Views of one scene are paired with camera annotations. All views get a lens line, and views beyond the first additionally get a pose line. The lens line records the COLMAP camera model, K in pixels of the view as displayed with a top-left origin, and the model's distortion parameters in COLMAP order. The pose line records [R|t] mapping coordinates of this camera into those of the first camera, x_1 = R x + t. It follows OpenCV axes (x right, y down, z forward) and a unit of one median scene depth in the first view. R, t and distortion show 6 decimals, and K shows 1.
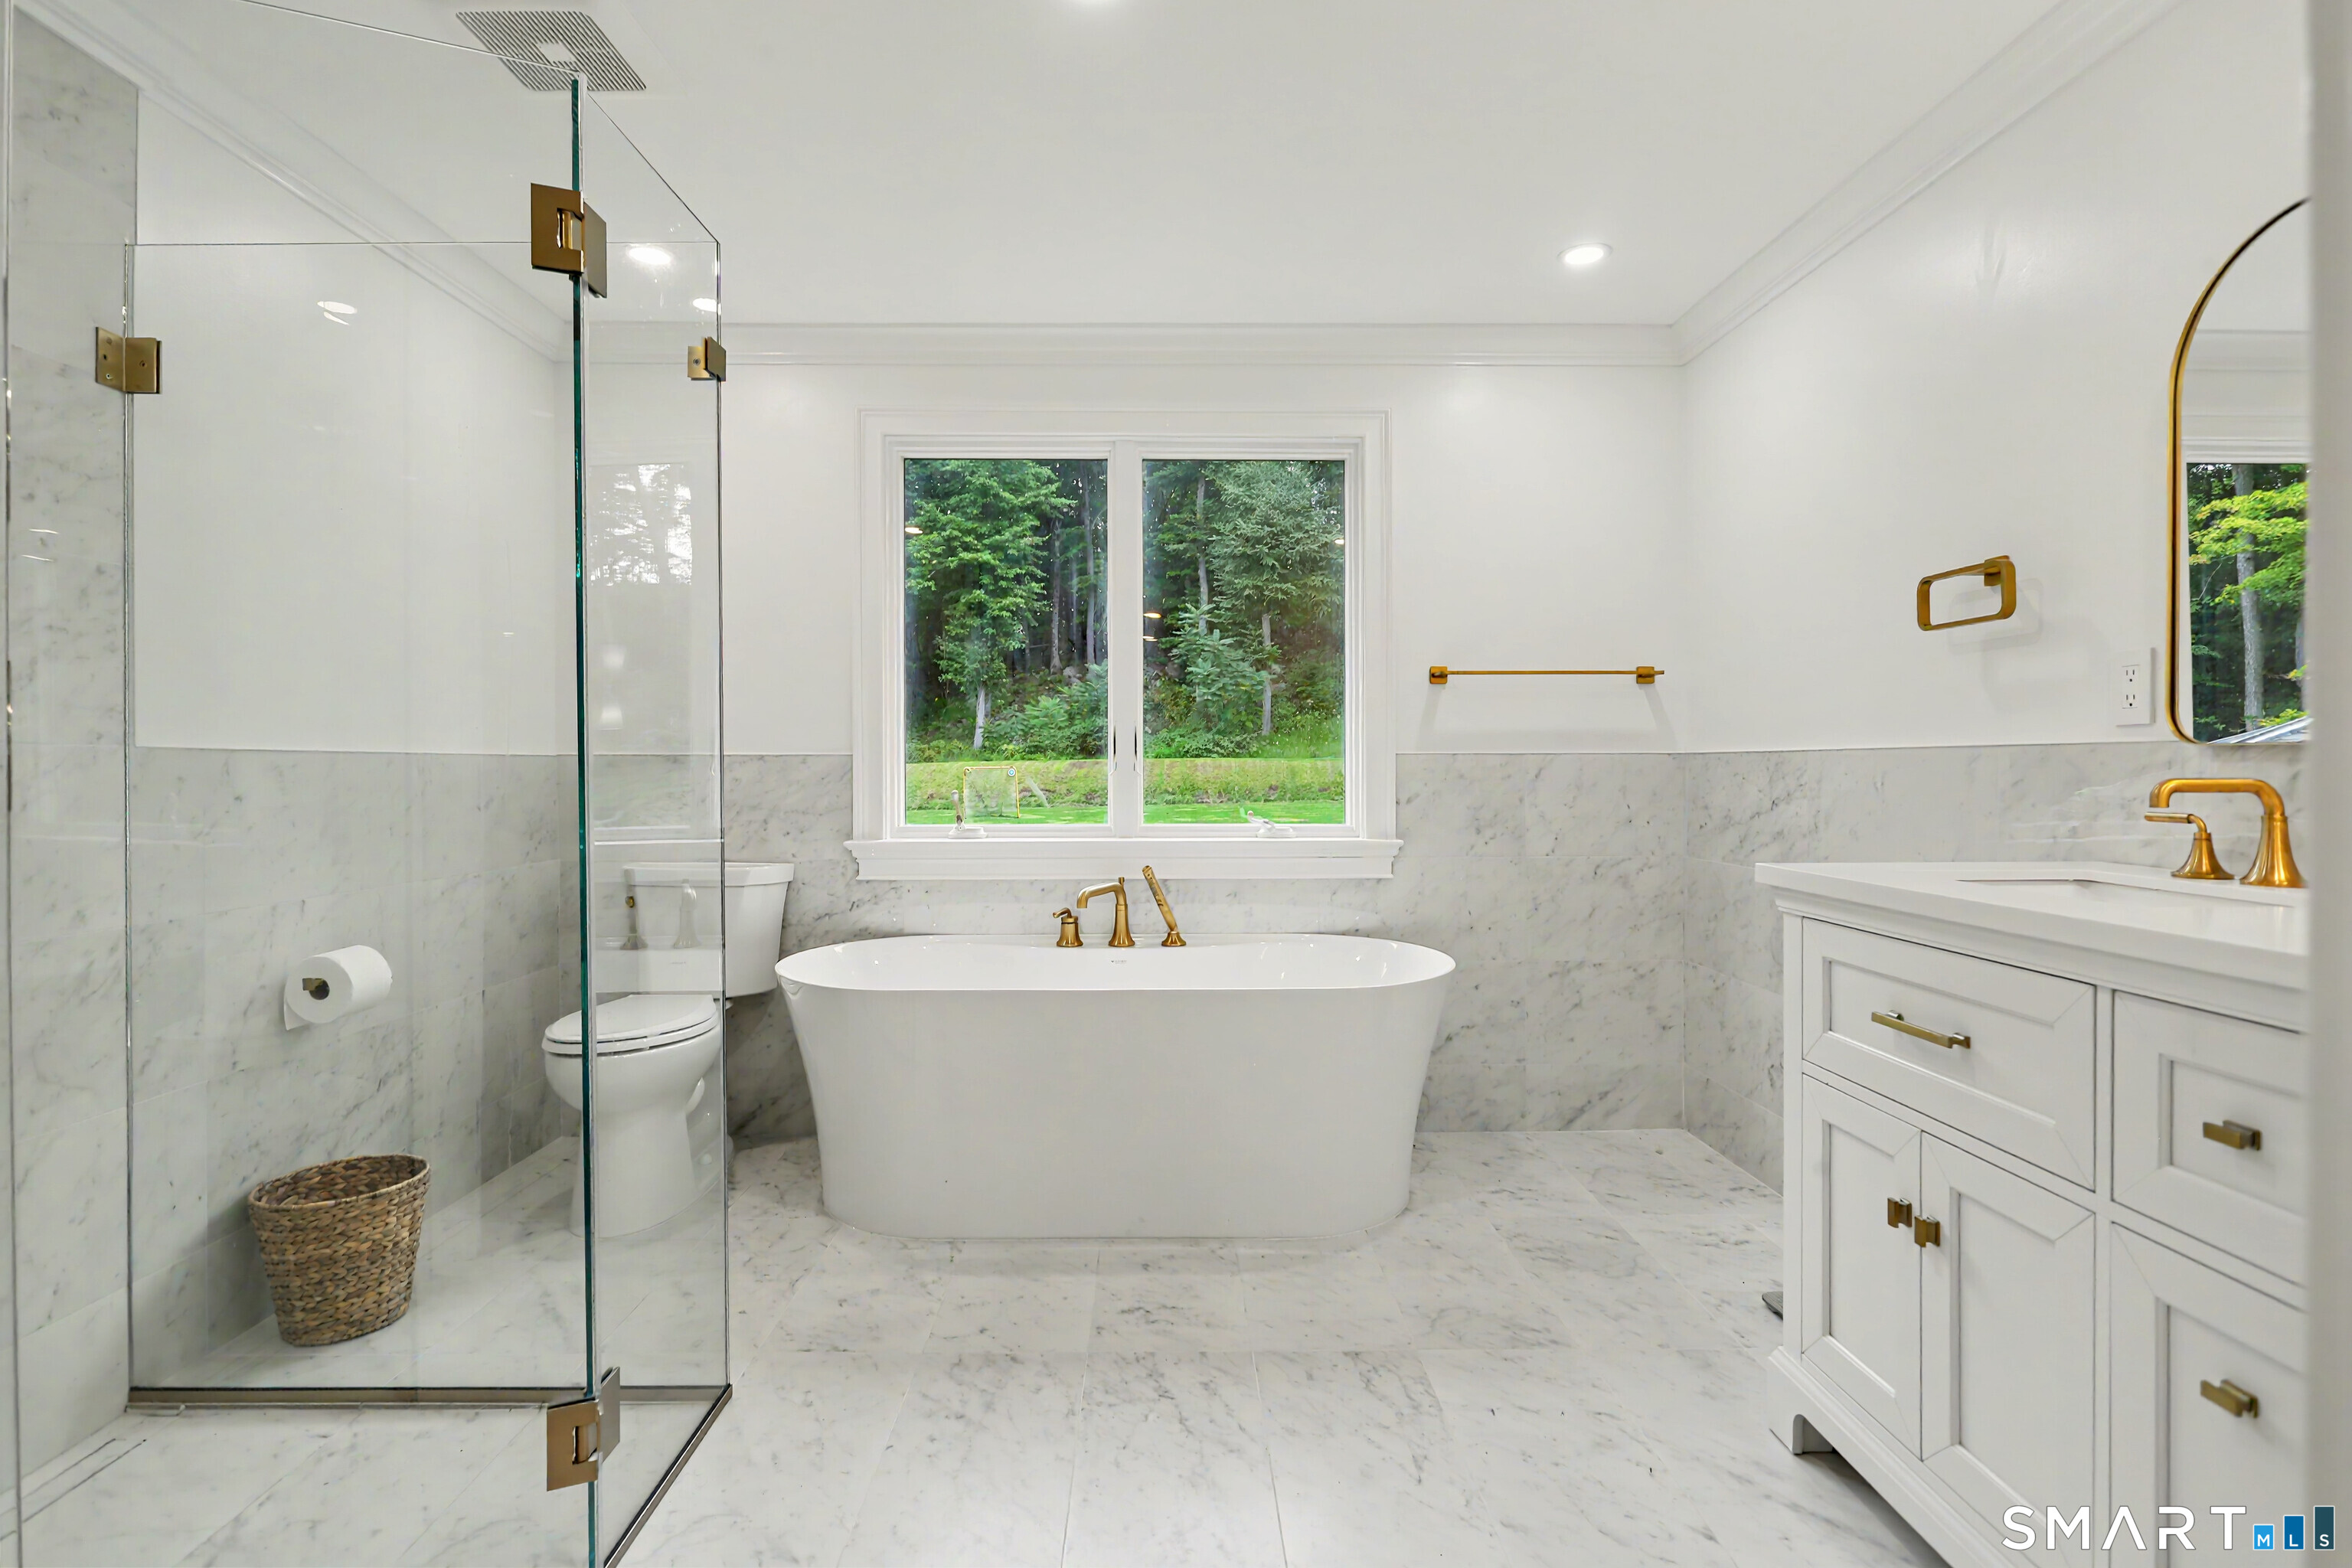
lens RADIAL K [[1126.6, 0, 1165.7], [0, 1126.6, 766.1], [0, 0, 1]] dist [-0.004481, 0.004938]
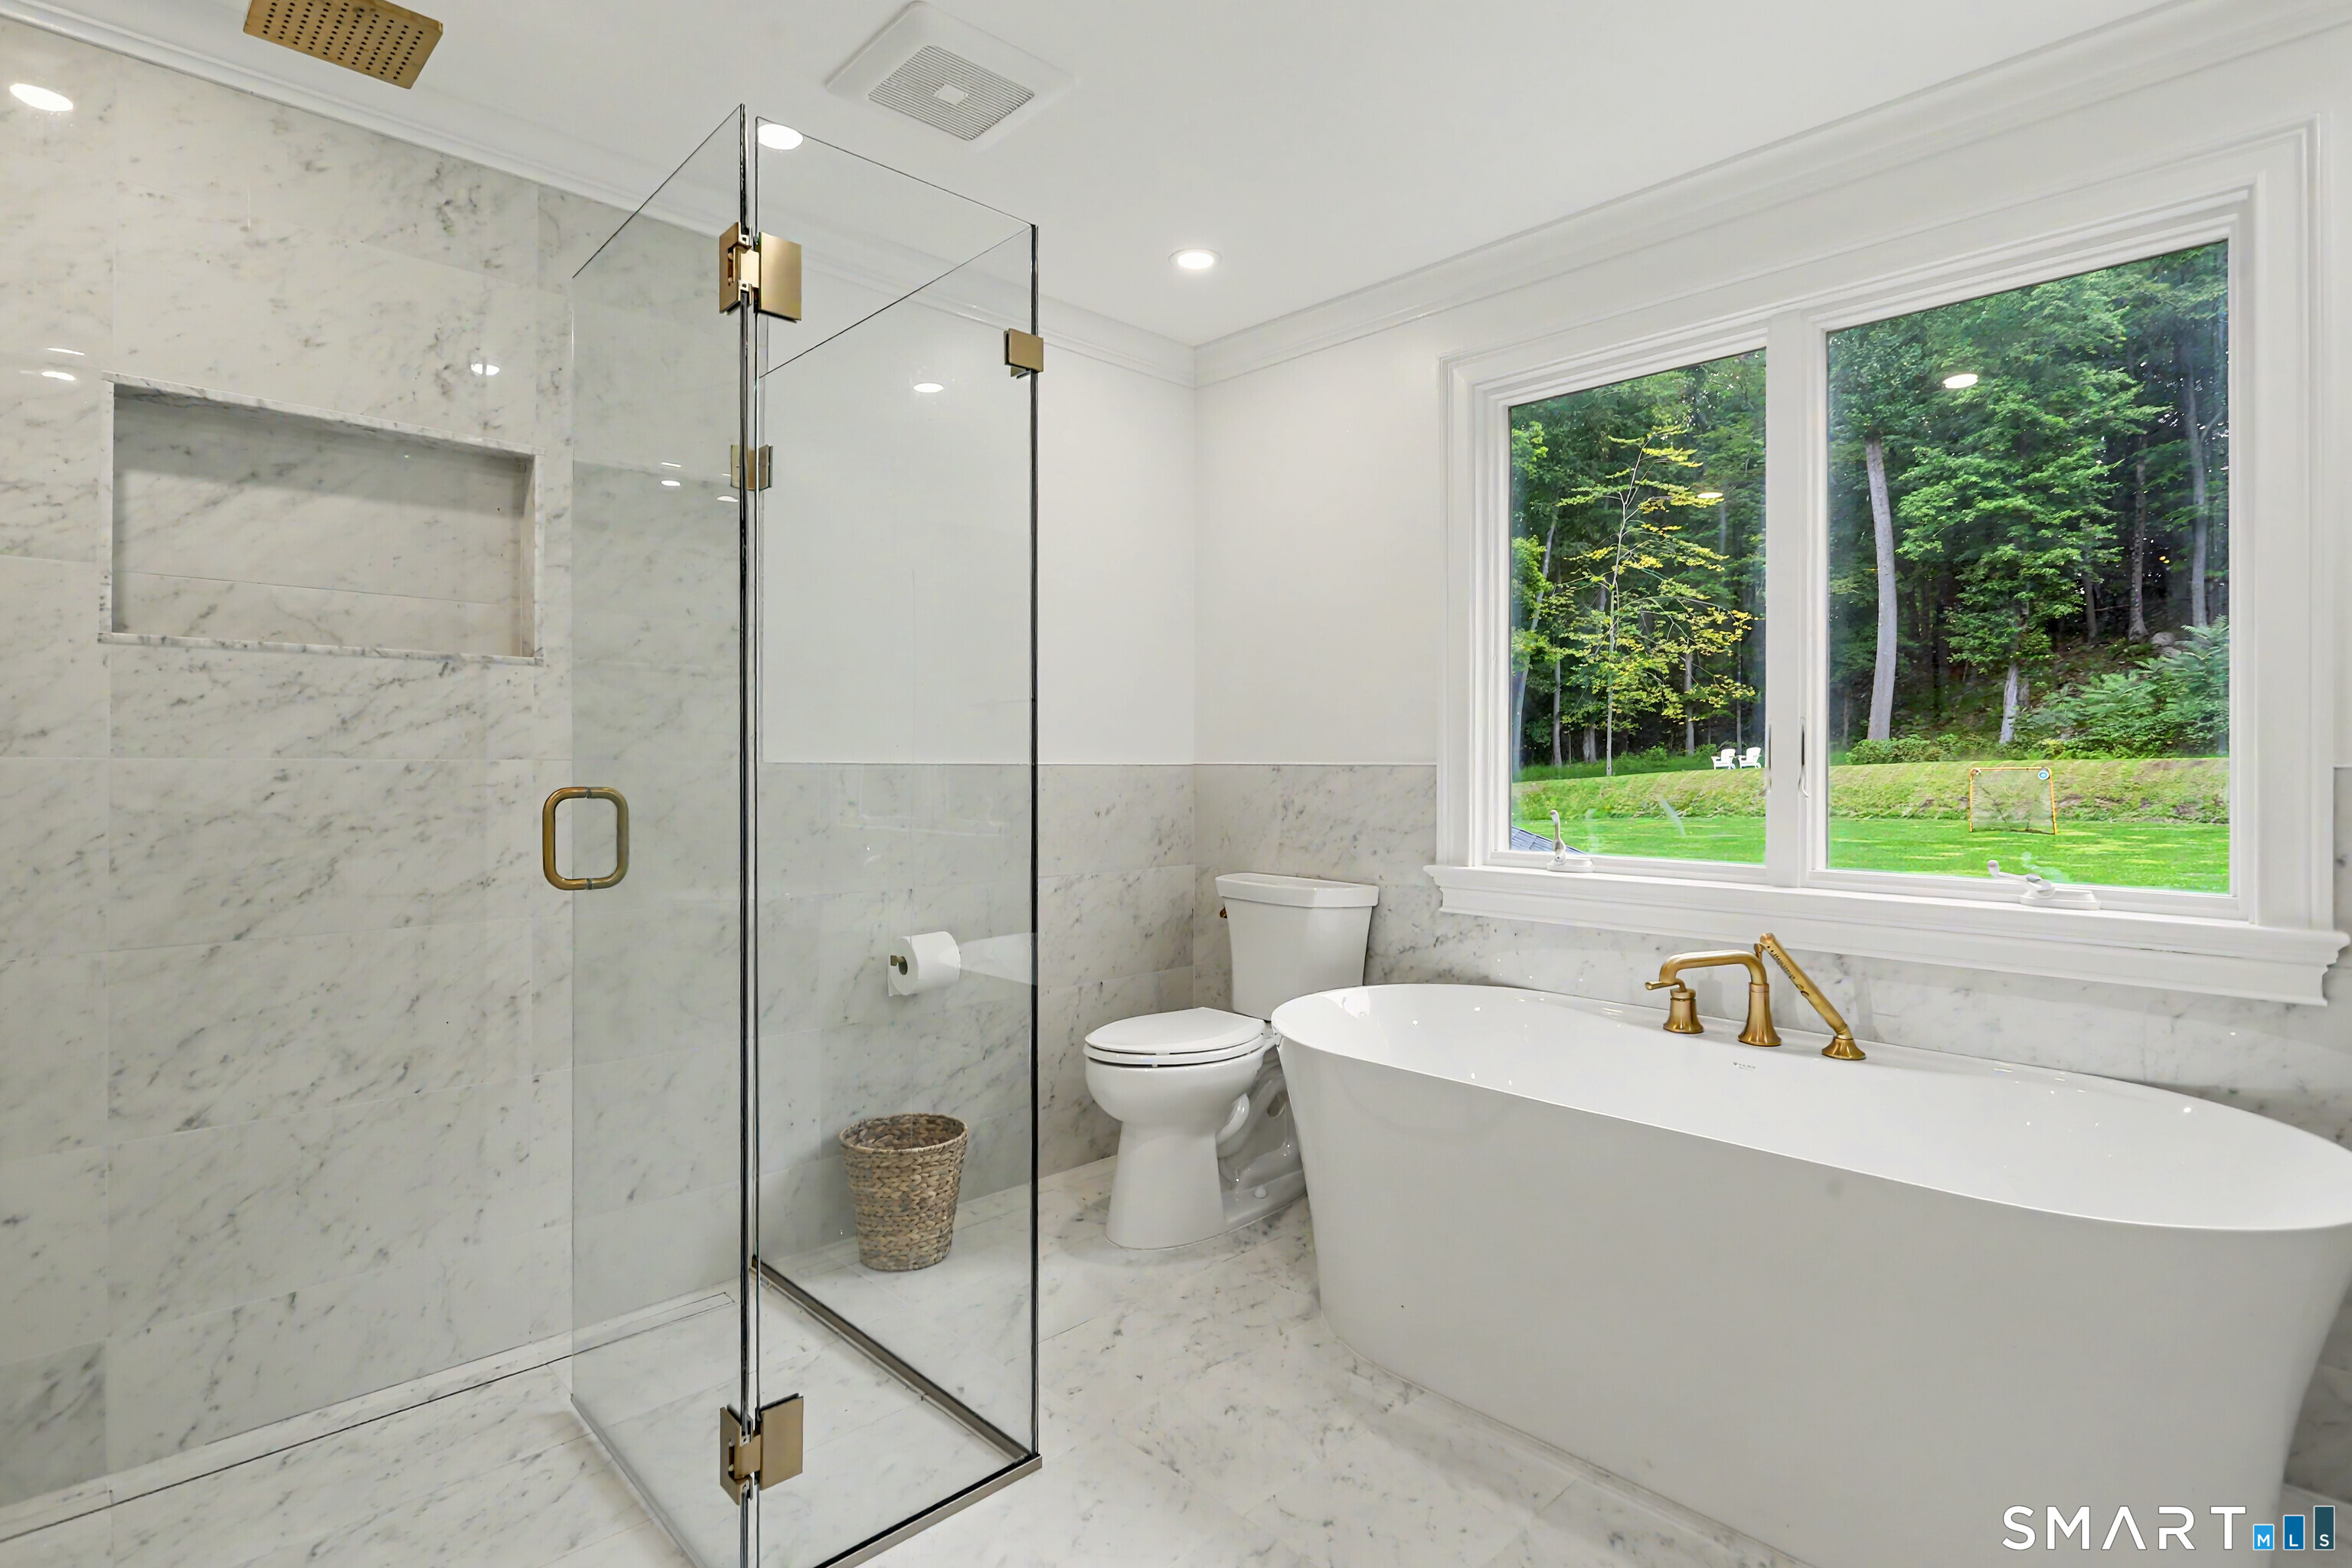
lens RADIAL K [[1152.3, 0, 1169.5], [0, 1152.3, 758.9], [0, 0, 1]] dist [-0.004939, 0.001624]
pose [[0.692228, 0.000423, -0.721679, 0.227061], [-0.003826, 0.999988, -0.003084, -0.012023], [0.721669, 0.004896, 0.692221, 0.259380]]
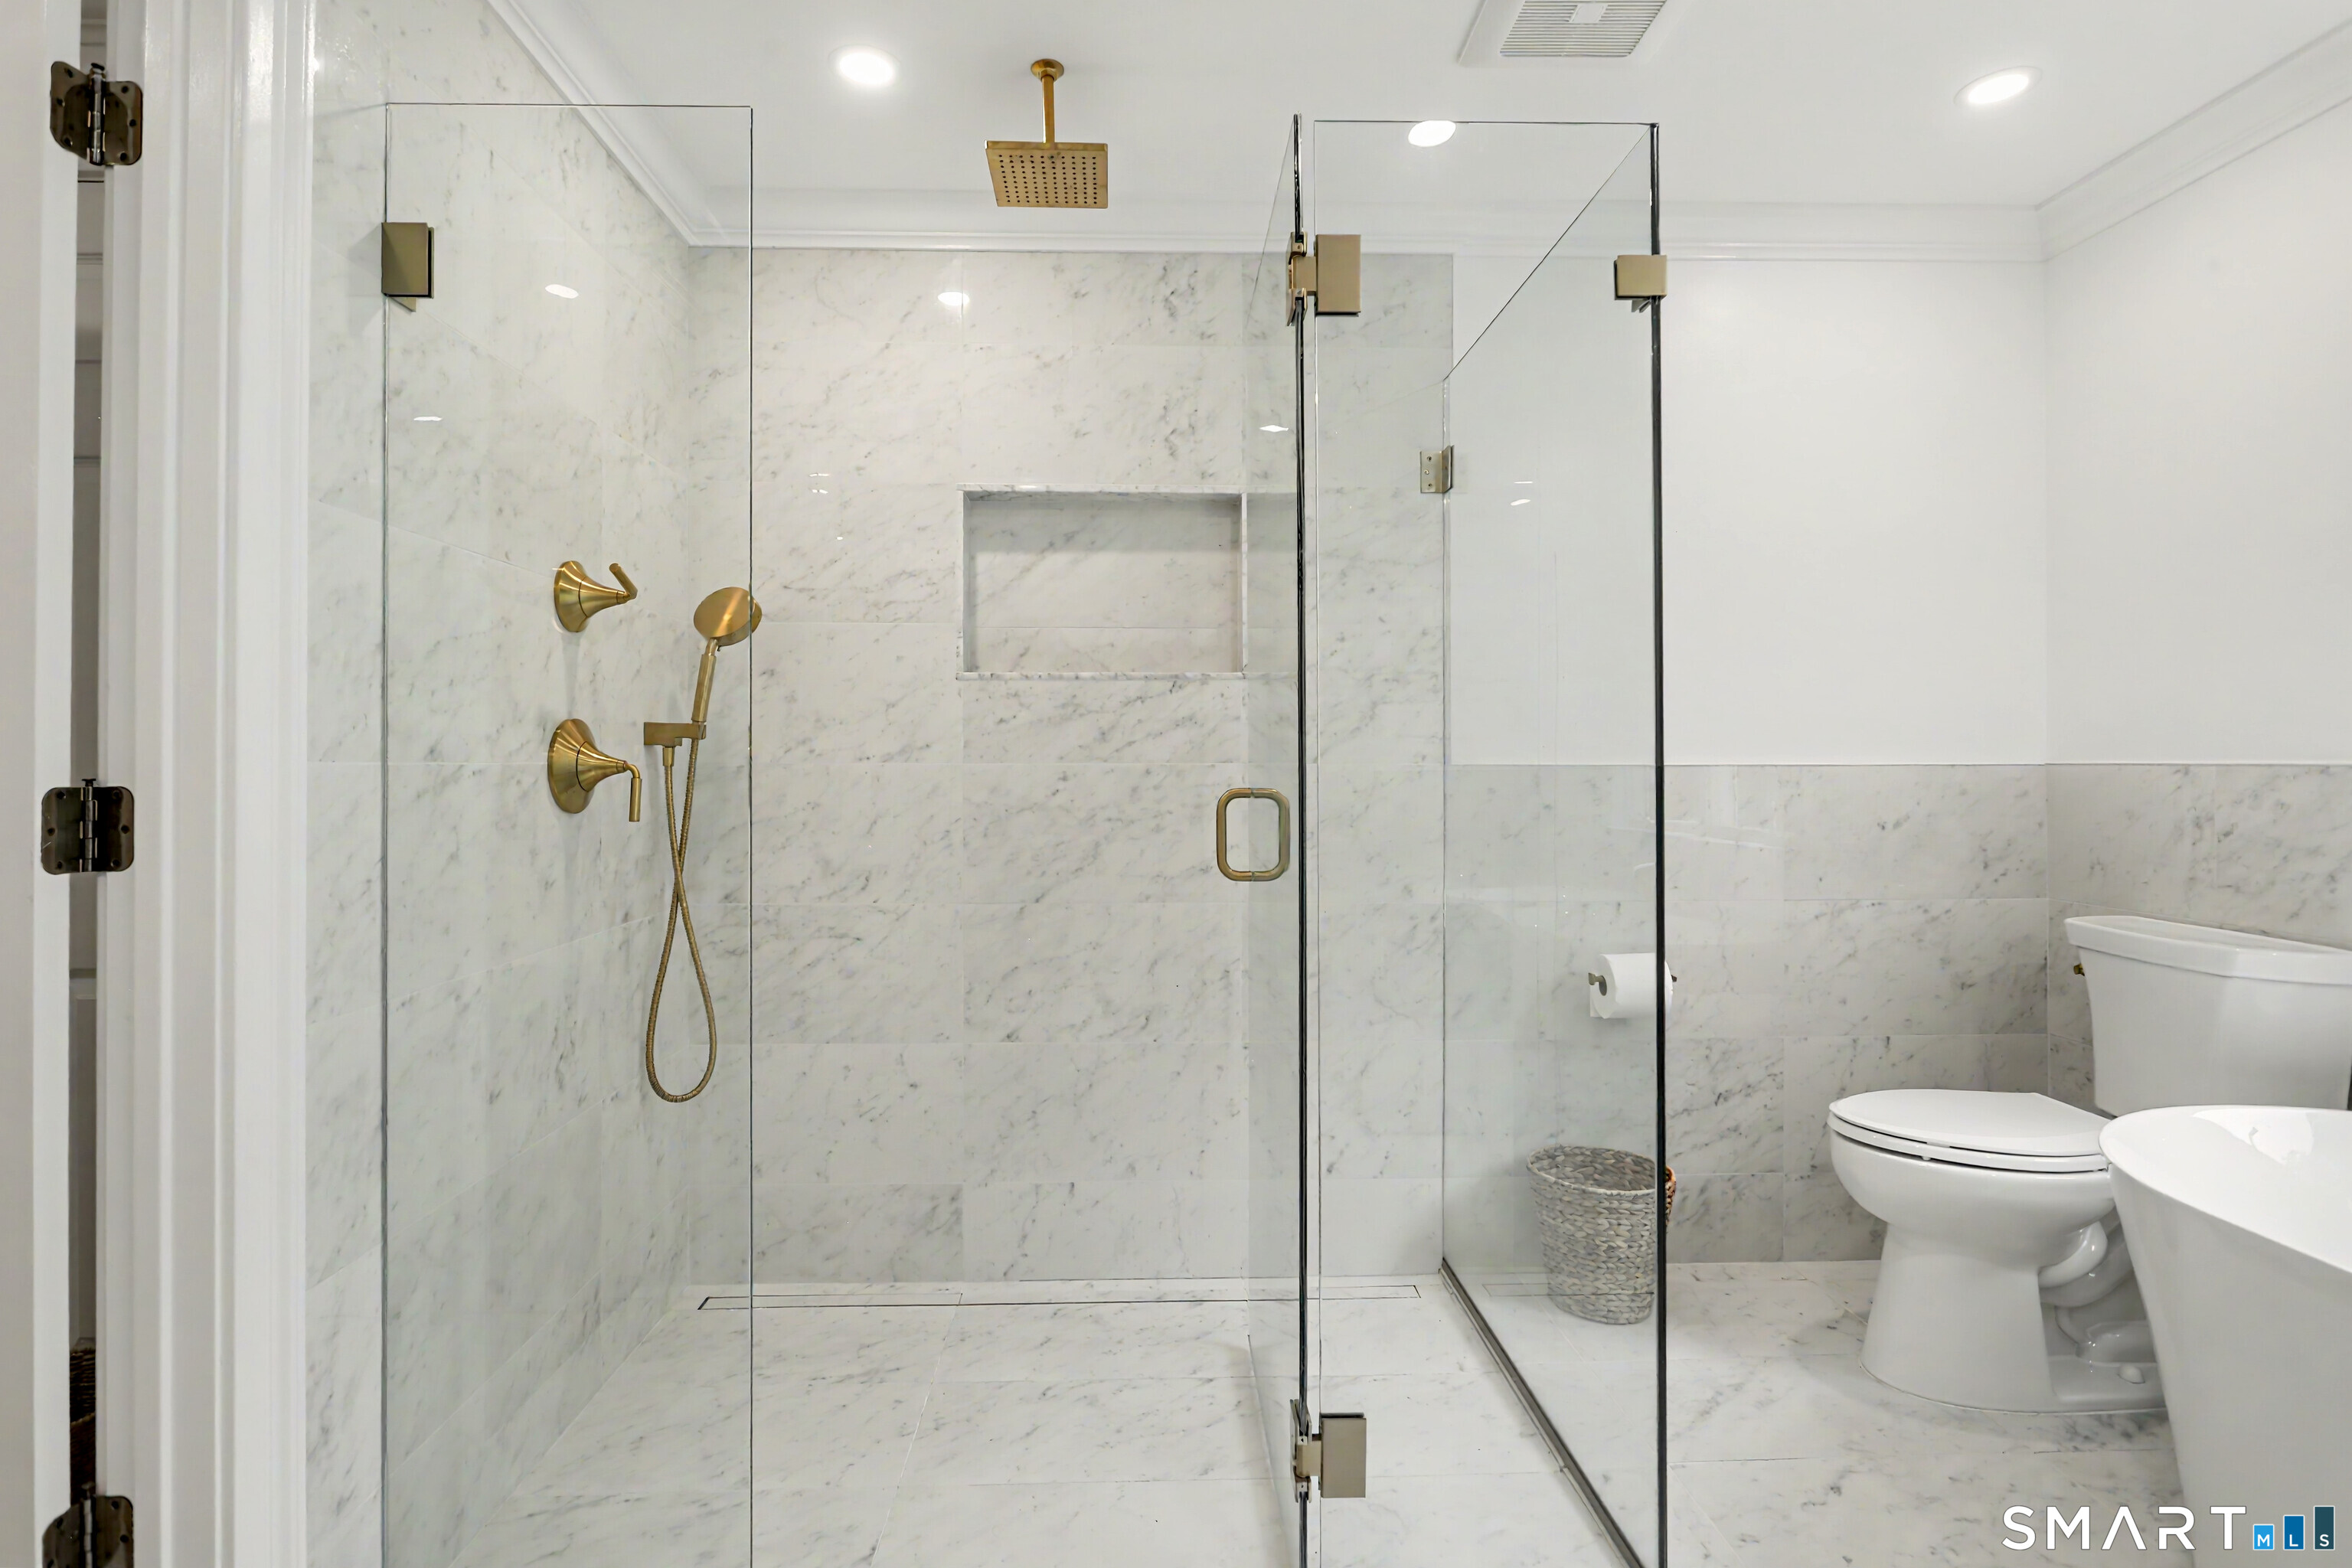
lens RADIAL K [[1131.4, 0, 1164.6], [0, 1131.4, 756.1], [0, 0, 1]] dist [-0.010730, 0.006247]
pose [[0.027841, -0.000802, -0.999612, 0.230704], [0.002523, 0.999997, -0.000732, -0.016516], [0.999609, -0.002501, 0.027843, 0.393502]]
